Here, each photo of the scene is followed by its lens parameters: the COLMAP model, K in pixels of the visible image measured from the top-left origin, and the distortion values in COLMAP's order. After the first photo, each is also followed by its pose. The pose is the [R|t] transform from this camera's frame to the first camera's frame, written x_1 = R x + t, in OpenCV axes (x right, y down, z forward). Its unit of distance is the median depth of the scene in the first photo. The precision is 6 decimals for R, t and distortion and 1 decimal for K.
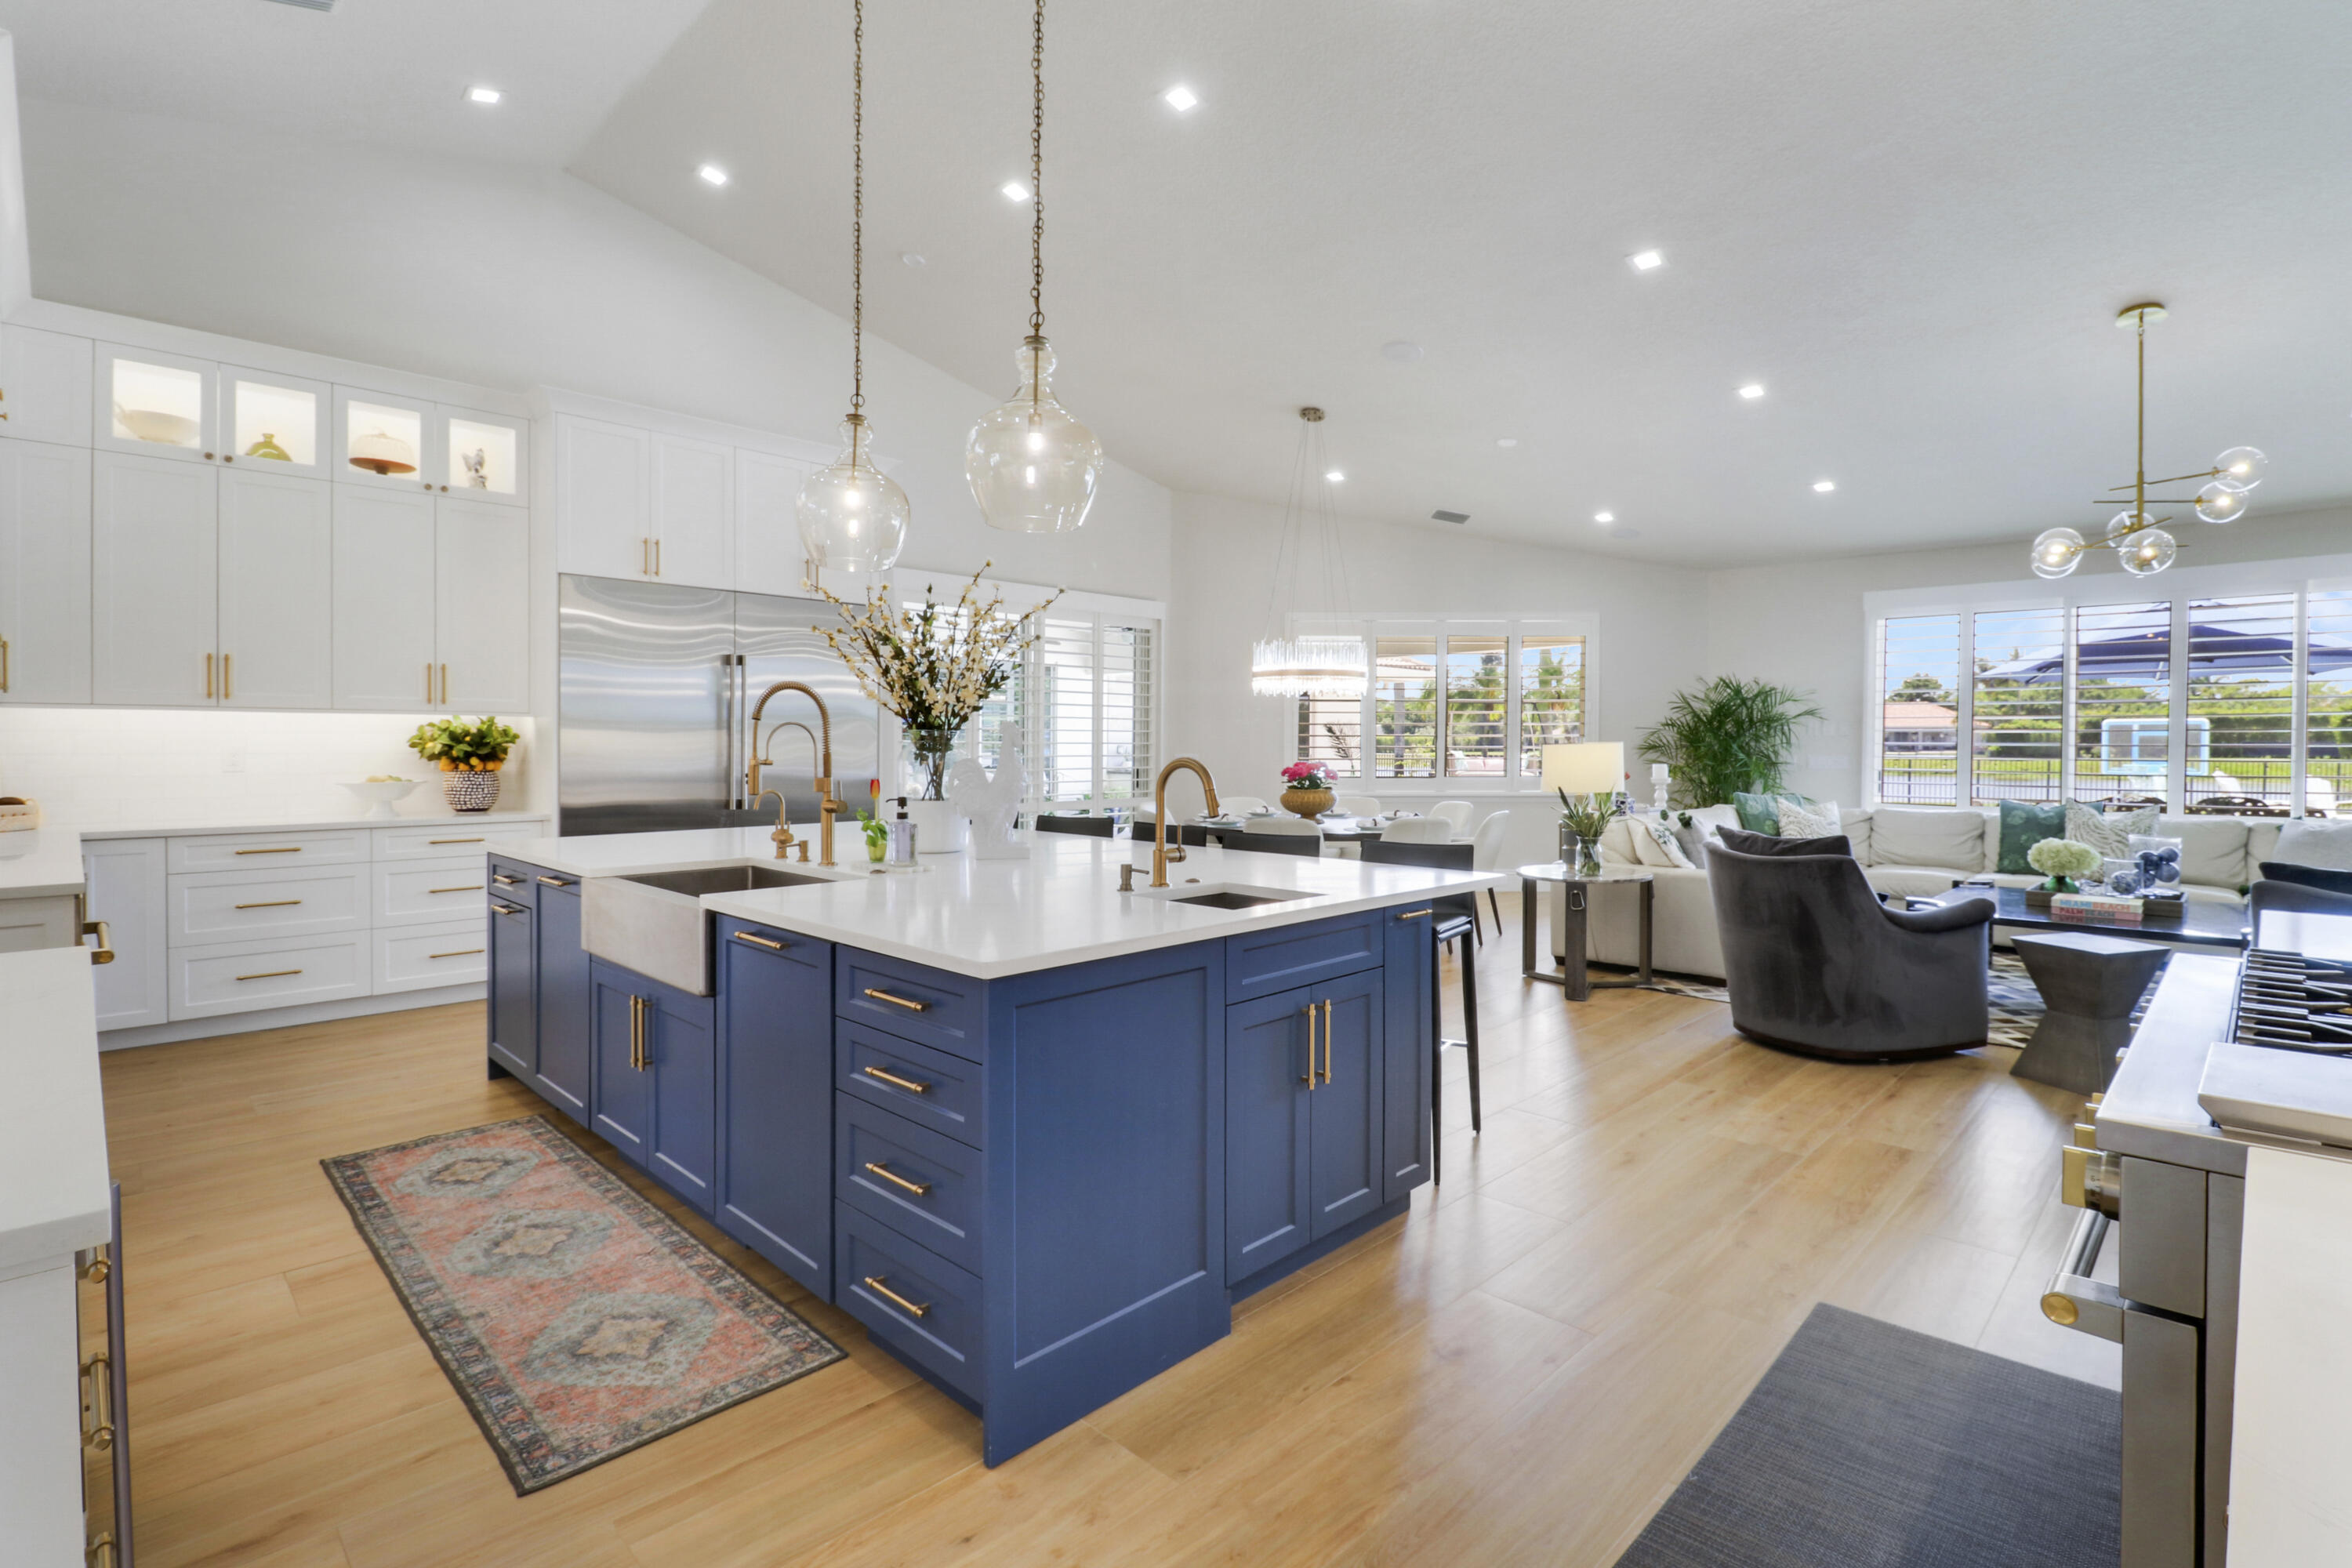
lens RADIAL K [[1114.0, 0, 1226.4], [0, 1114.0, 760.7], [0, 0, 1]] dist [0.016421, -0.023174]
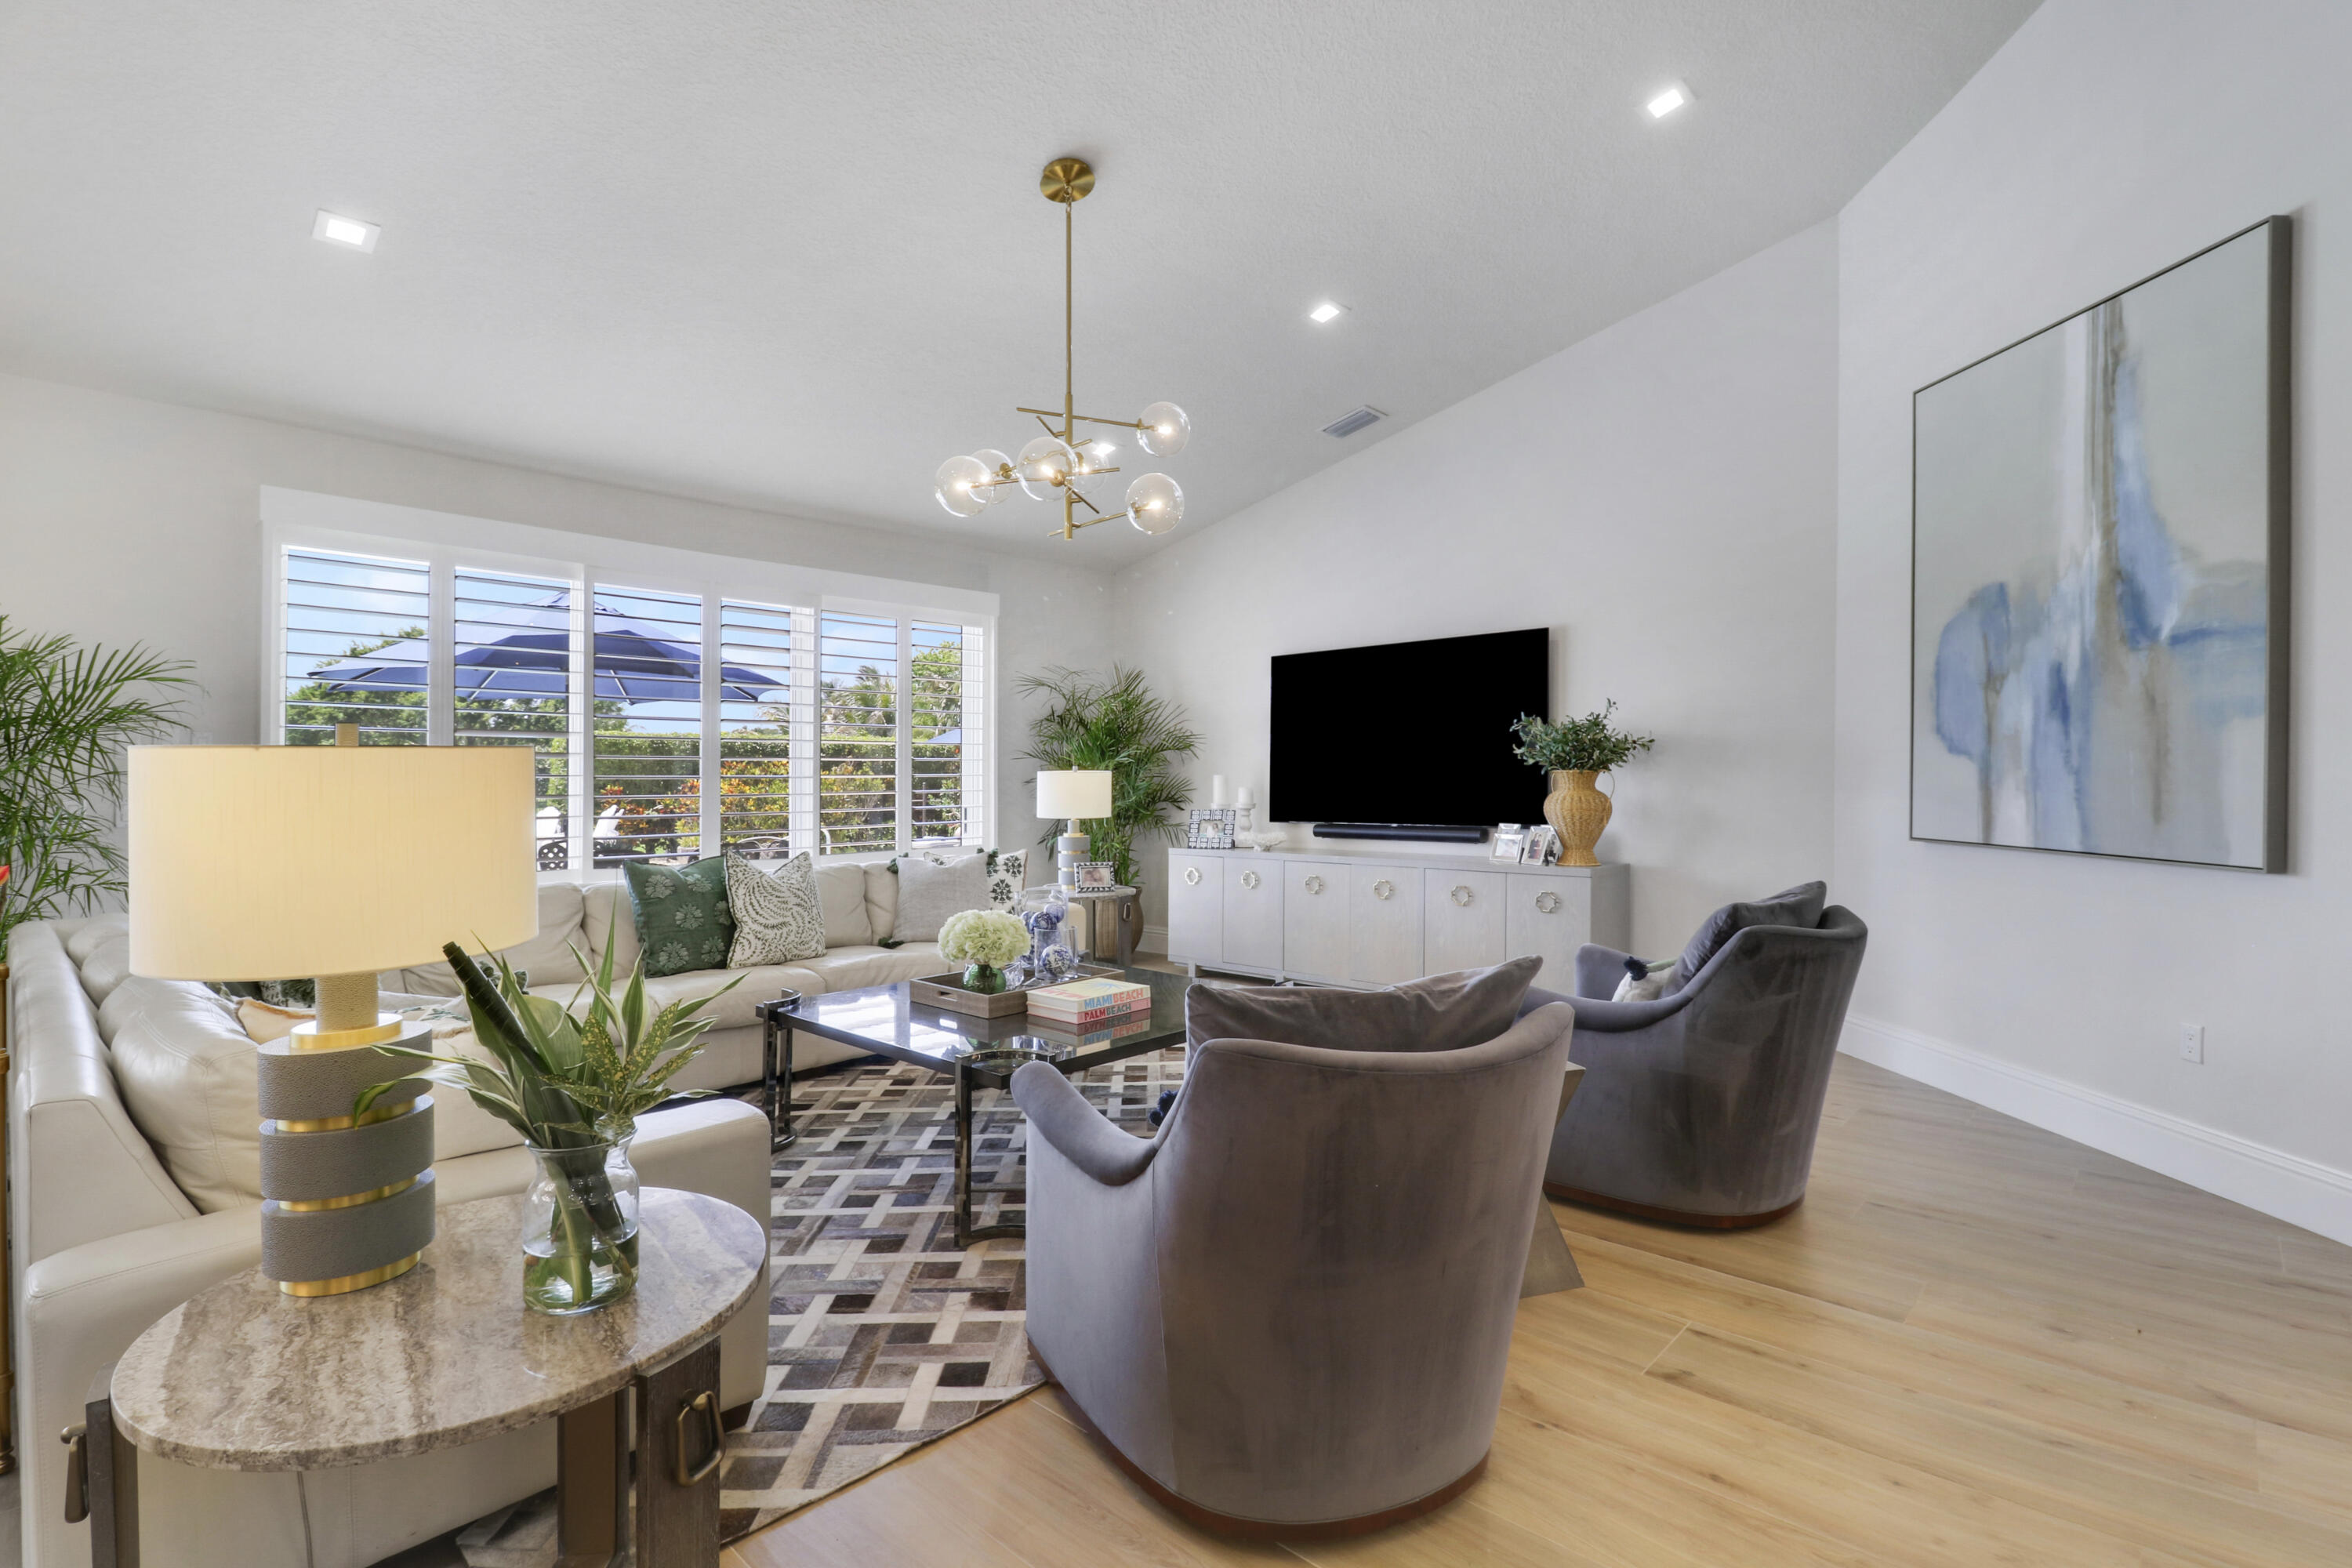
lens RADIAL K [[1088.9, 0, 1176.0], [0, 1088.9, 784.0], [0, 0, 1]] dist [0.001063, -0.015335]
pose [[-0.001877, -0.004911, 0.999986, 0.115283], [0.025448, 0.999664, 0.004957, -0.005866], [-0.999674, 0.025457, -0.001752, 1.018313]]
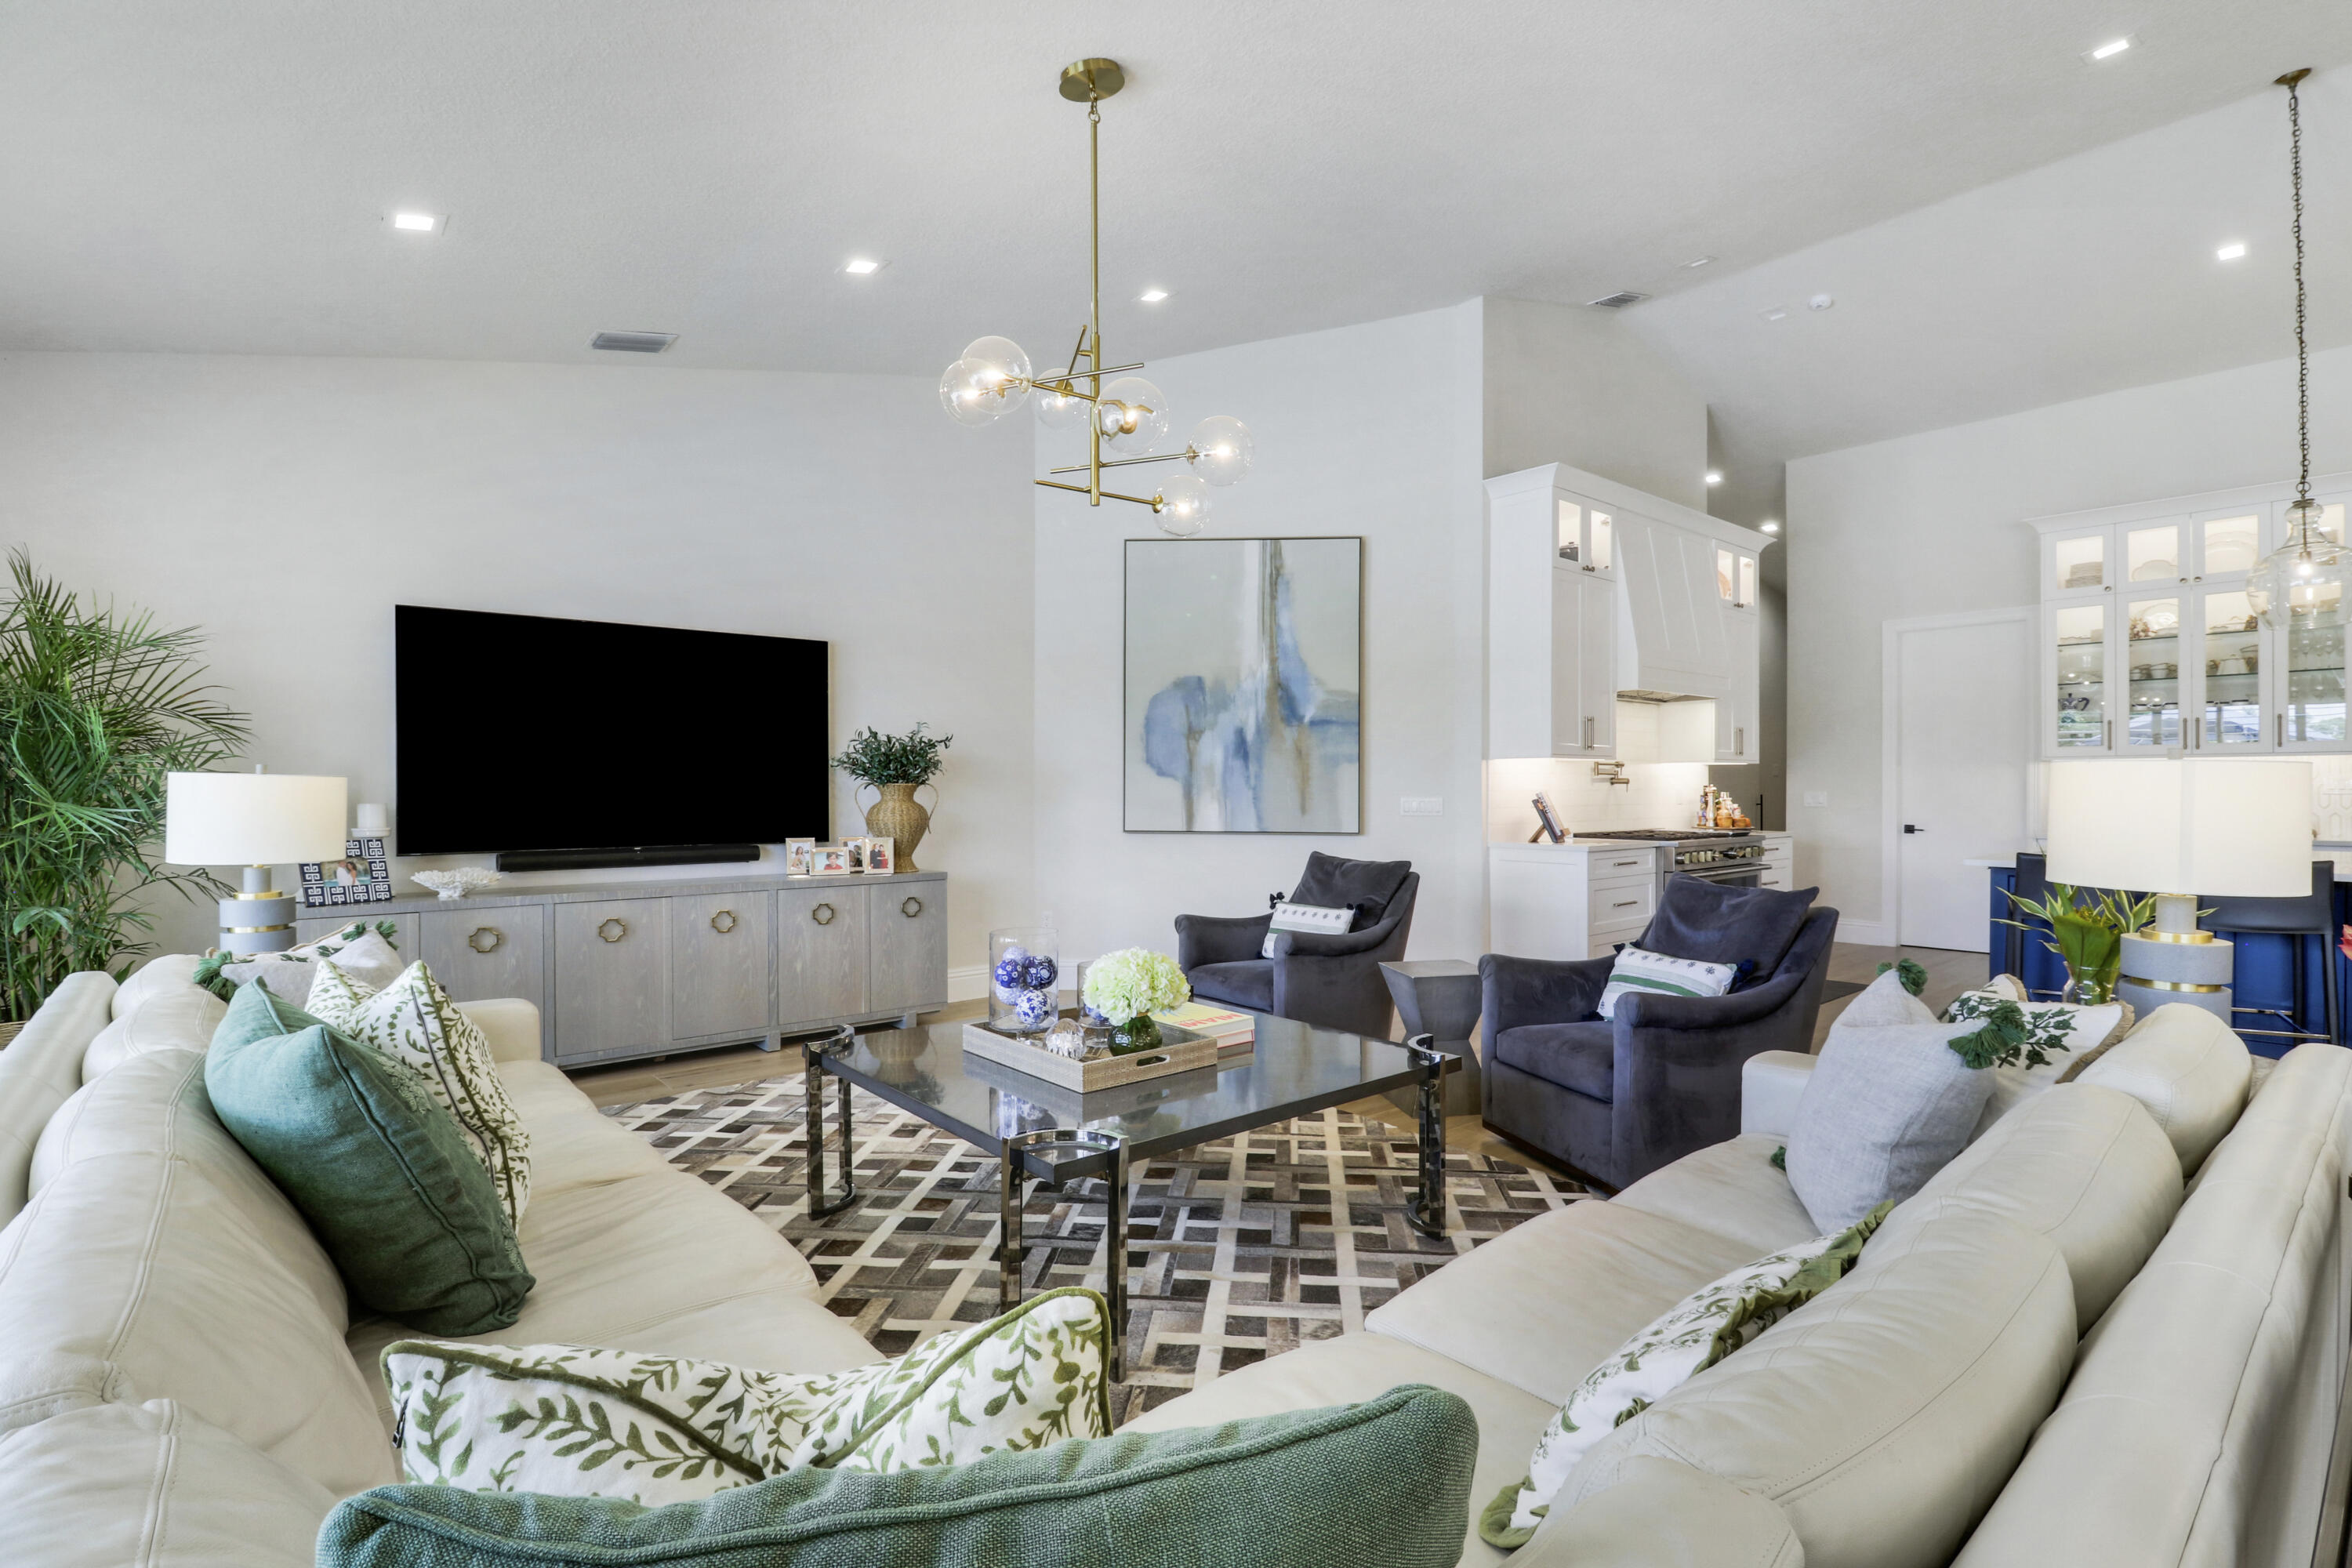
lens RADIAL K [[1085.5, 0, 1194.4], [0, 1085.5, 788.5], [0, 0, 1]] dist [-0.000986, 0.000031]
pose [[-0.994125, 0.001014, 0.108235, 0.764727], [0.002813, 0.999860, 0.016470, -0.017140], [-0.108203, 0.016678, -0.993989, 1.743805]]
